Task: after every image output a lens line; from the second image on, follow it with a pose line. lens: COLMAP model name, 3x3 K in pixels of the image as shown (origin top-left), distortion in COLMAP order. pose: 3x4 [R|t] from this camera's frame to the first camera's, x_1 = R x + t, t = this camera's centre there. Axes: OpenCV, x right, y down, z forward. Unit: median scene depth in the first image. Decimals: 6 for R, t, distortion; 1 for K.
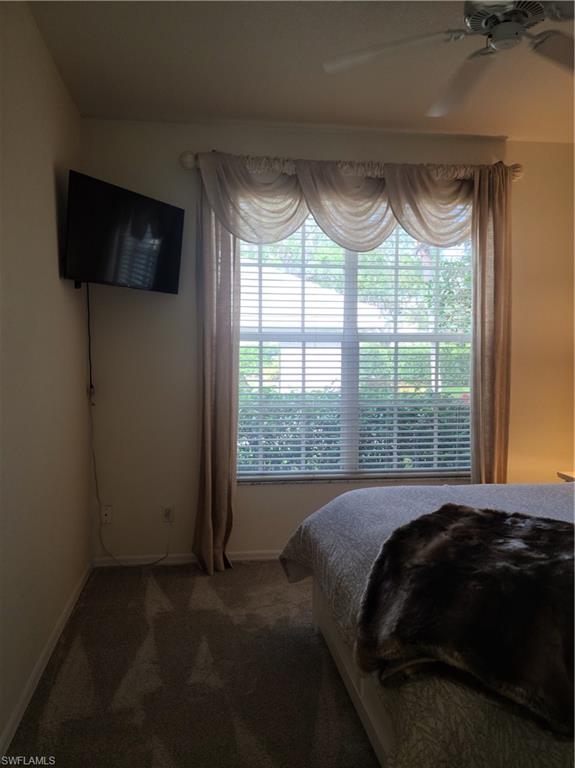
lens RADIAL K [[624.0, 0, 287.5], [0, 624.0, 384.0], [0, 0, 1]] dist [0.131844, -0.128217]
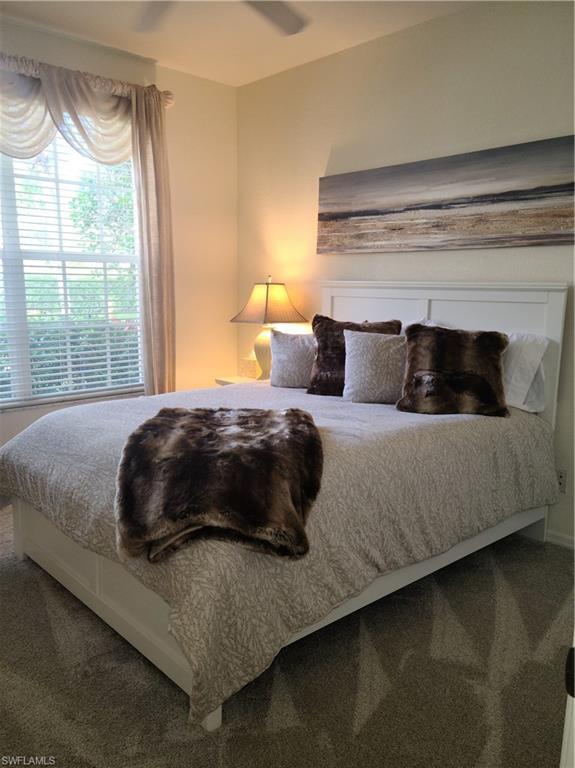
lens RADIAL K [[624.0, 0, 287.5], [0, 624.0, 384.0], [0, 0, 1]] dist [0.131844, -0.128217]
pose [[0.820823, -0.090953, 0.563894, -0.188097], [0.027642, 0.992409, 0.119833, 0.022716], [-0.570513, -0.082775, 0.817106, -0.017529]]
